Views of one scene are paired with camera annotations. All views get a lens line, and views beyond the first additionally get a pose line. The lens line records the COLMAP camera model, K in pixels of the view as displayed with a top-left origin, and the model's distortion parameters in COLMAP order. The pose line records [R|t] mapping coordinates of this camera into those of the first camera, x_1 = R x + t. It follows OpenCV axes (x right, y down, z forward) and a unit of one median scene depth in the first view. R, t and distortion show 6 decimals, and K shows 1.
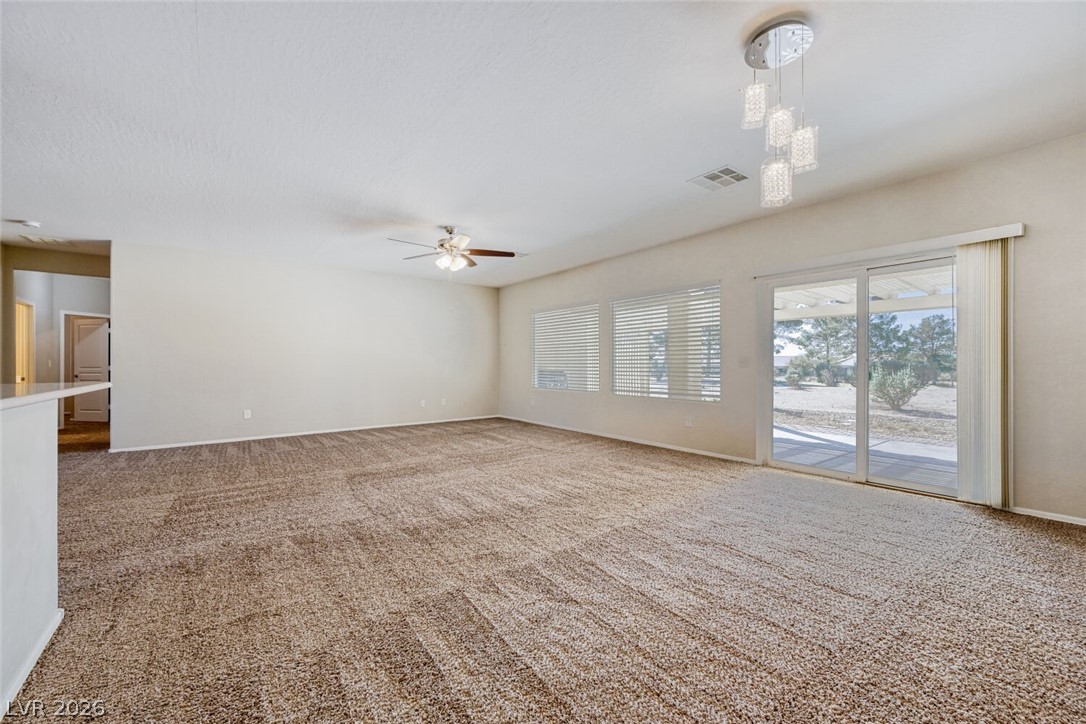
lens RADIAL K [[427.6, 0, 543.0], [0, 427.6, 362.0], [0, 0, 1]] dist [-0.000633, 0.000066]
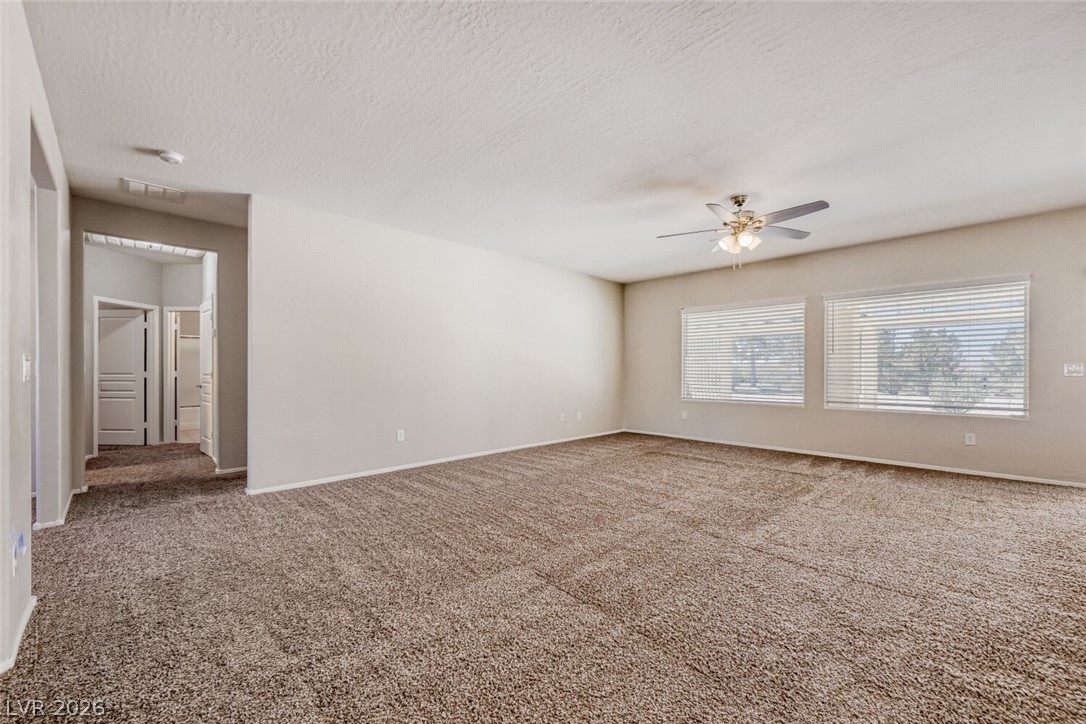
lens RADIAL K [[431.3, 0, 543.7], [0, 431.3, 370.7], [0, 0, 1]] dist [0.000167, -0.000020]
pose [[0.993145, 0.004422, 0.116805, -0.618712], [-0.005076, 0.999973, 0.005303, 0.000760], [-0.116778, -0.005860, 0.993141, 0.235957]]
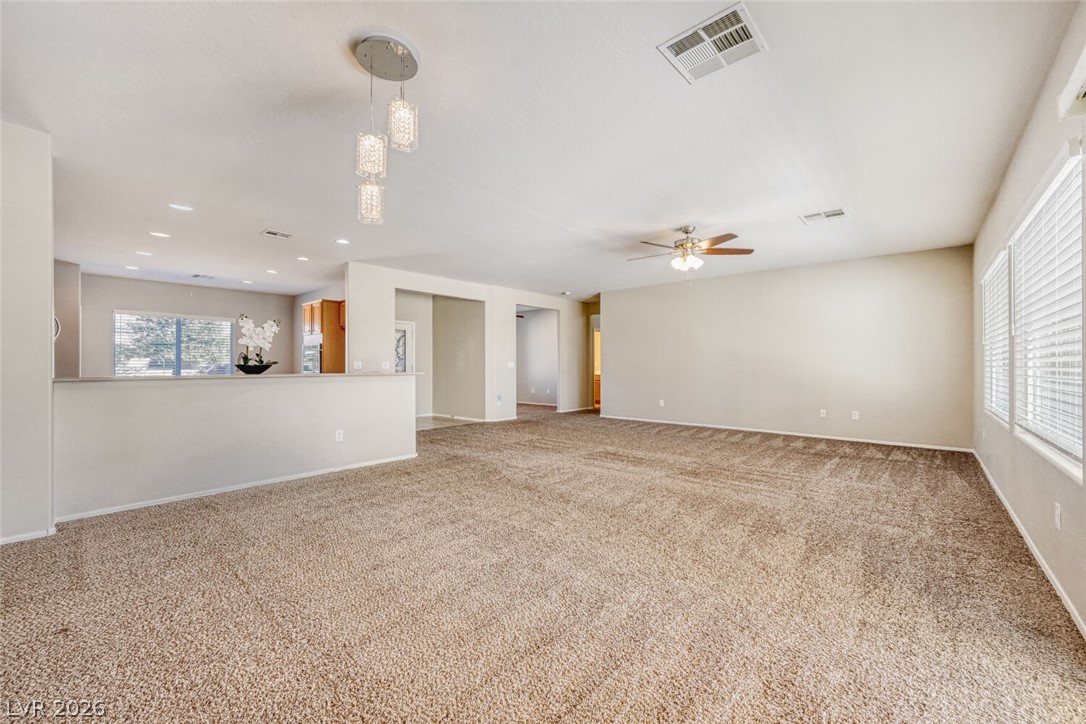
lens RADIAL K [[427.6, 0, 543.0], [0, 427.6, 362.0], [0, 0, 1]] dist [-0.000633, 0.000066]
pose [[0.192289, -0.003254, -0.981333, 0.633332], [0.007437, 0.999971, -0.001859, -0.005255], [0.981310, -0.006940, 0.192308, 0.452137]]
